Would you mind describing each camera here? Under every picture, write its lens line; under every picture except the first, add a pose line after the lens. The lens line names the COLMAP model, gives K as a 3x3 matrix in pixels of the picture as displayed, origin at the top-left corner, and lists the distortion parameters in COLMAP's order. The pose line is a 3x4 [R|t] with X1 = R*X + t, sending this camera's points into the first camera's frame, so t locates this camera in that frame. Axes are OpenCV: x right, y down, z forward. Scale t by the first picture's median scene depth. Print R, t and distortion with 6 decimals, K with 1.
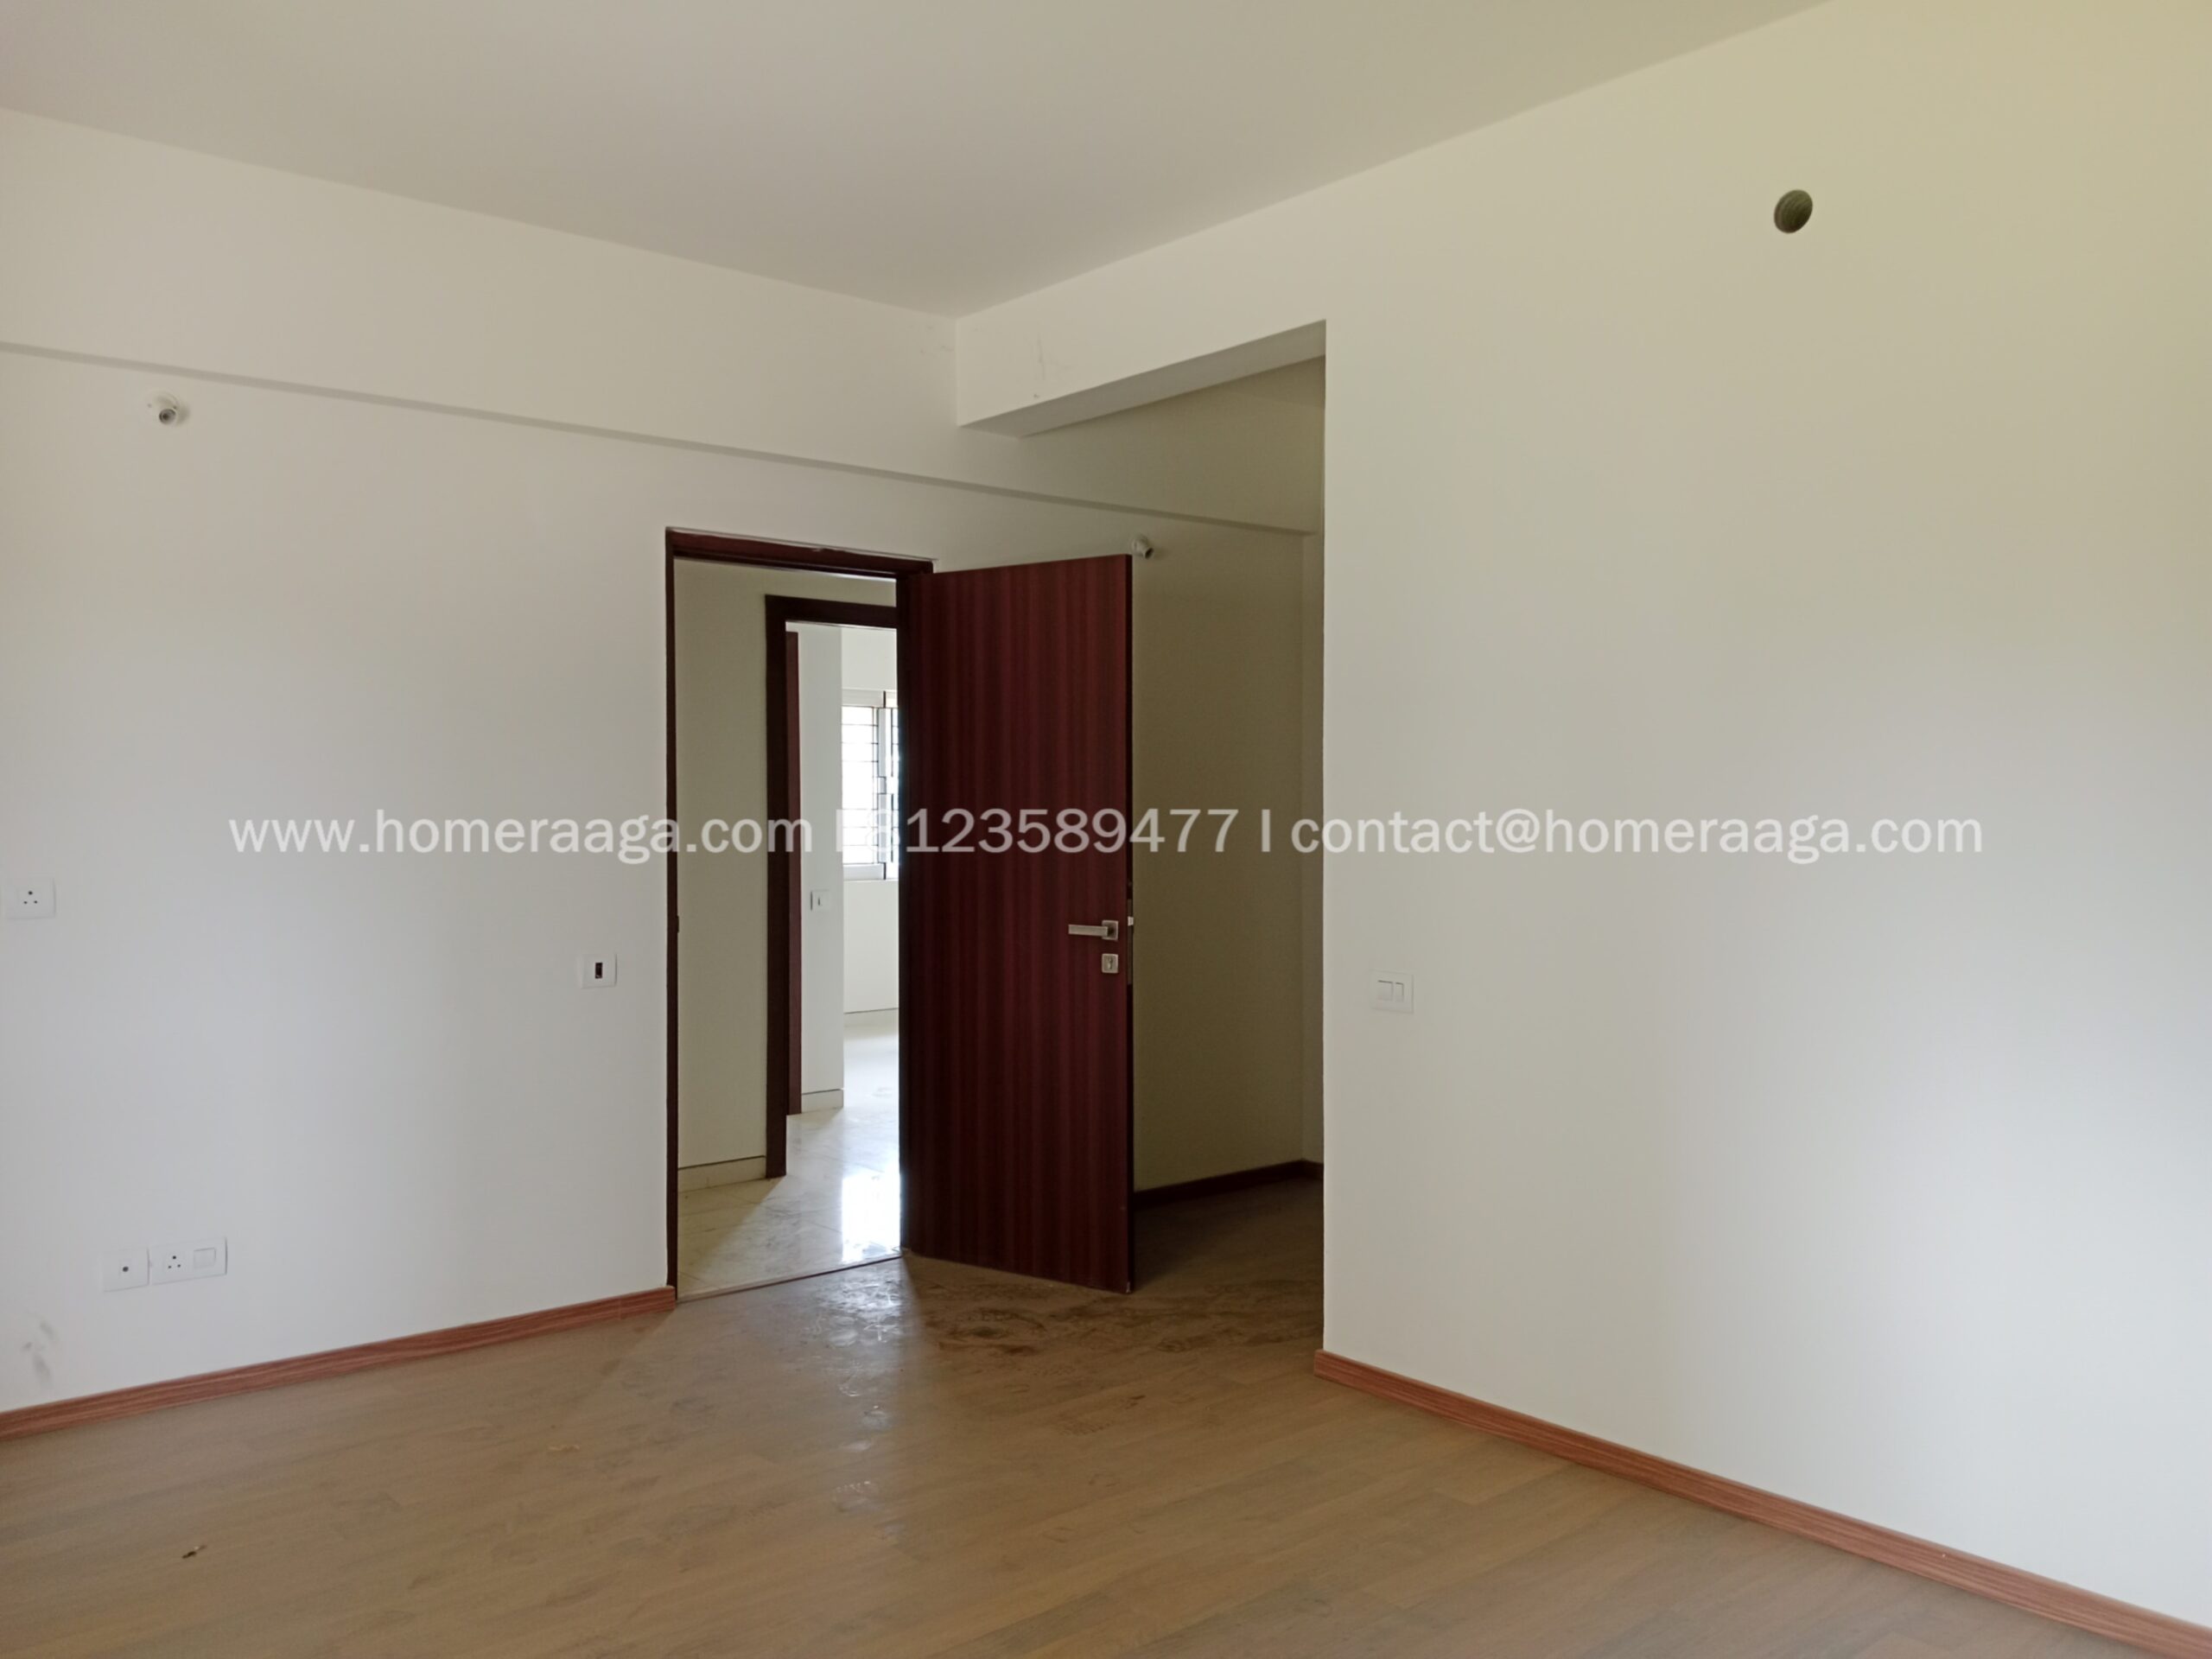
lens RADIAL K [[1742.1, 0, 1102.9], [0, 1742.1, 834.3], [0, 0, 1]] dist [0.012922, -0.006936]
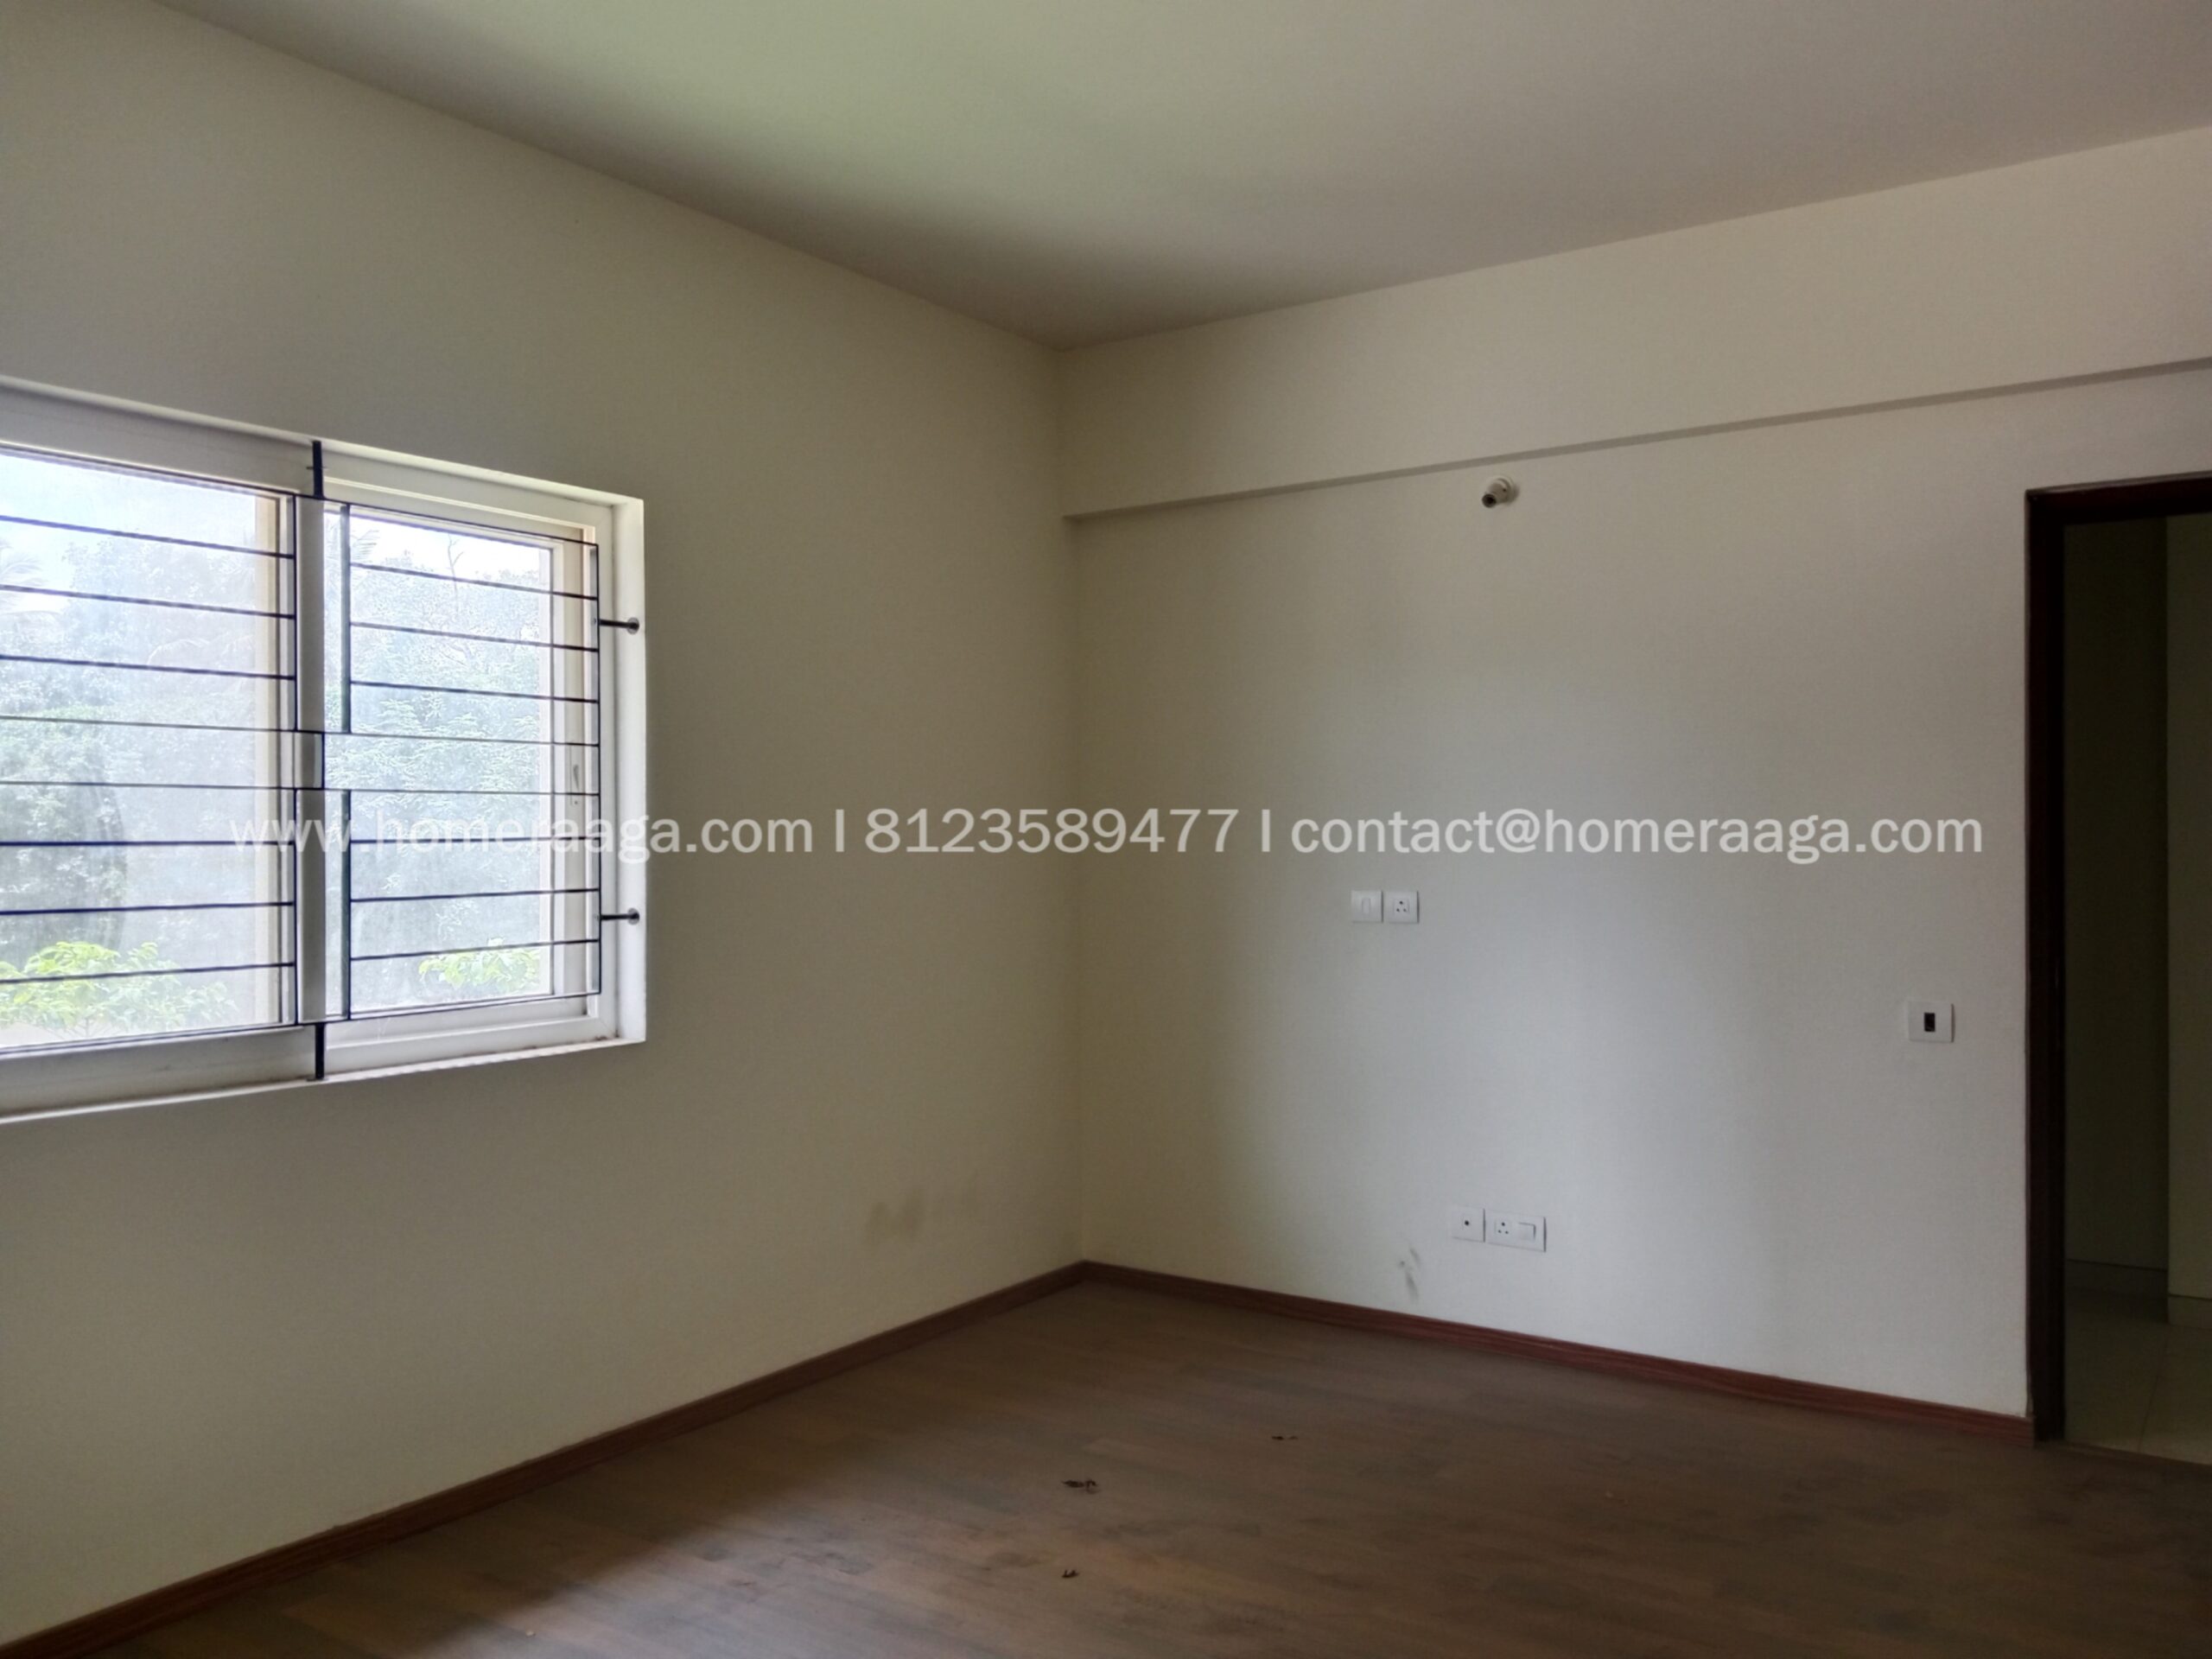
lens RADIAL K [[1742.1, 0, 1101.6], [0, 1742.1, 821.6], [0, 0, 1]] dist [0.012922, -0.006936]
pose [[0.264110, -0.010980, -0.964430, 0.468219], [-0.012205, 0.999817, -0.014726, -0.002925], [0.964415, 0.015660, 0.263928, 0.398869]]
